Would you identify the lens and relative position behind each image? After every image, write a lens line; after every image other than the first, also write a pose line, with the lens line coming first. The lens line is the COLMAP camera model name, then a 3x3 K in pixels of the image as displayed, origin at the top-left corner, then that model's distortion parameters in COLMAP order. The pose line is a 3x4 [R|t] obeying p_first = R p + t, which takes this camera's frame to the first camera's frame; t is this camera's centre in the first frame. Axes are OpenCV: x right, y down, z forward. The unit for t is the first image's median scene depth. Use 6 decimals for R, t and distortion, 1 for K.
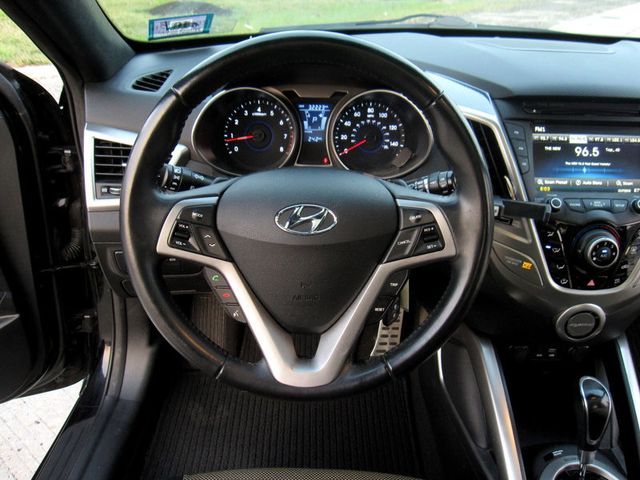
lens RADIAL K [[535.1, 0, 320.0], [0, 535.1, 240.0], [0, 0, 1]] dist [-0.068333, 0.044897]
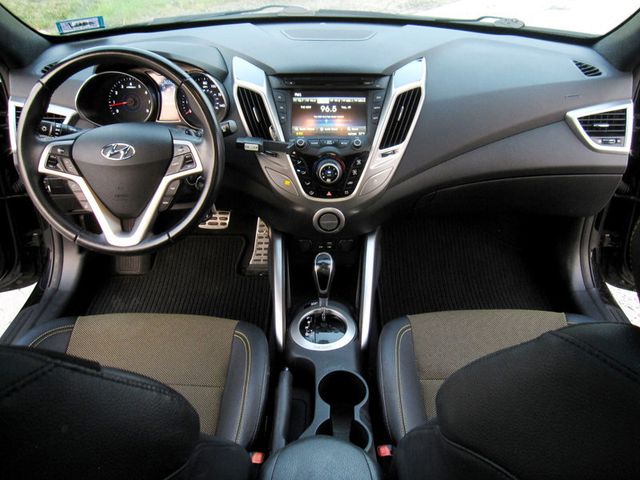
lens RADIAL K [[535.1, 0, 320.0], [0, 535.1, 240.0], [0, 0, 1]] dist [-0.068333, 0.044897]
pose [[0.999936, -0.010498, -0.004251, 0.484485], [0.010798, 0.996891, 0.078045, 0.093111], [0.003418, -0.078086, 0.996941, -0.586067]]
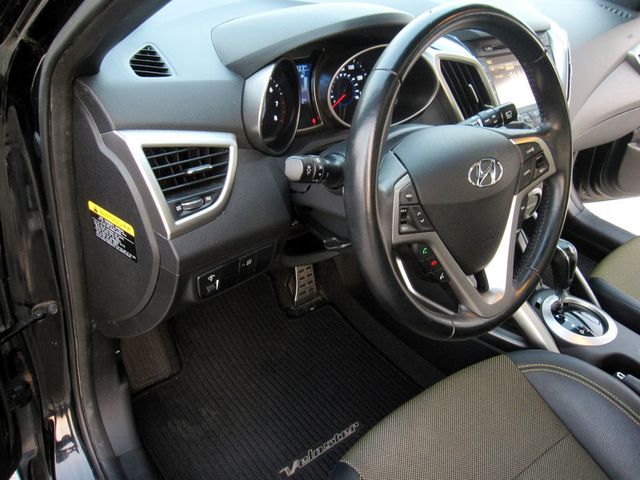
lens RADIAL K [[535.1, 0, 320.0], [0, 535.1, 240.0], [0, 0, 1]] dist [-0.068333, 0.044897]
pose [[0.769794, -0.313853, 0.555800, -0.711331], [0.244411, 0.949333, 0.197562, -0.156132], [-0.589645, -0.016238, 0.807499, 0.224925]]
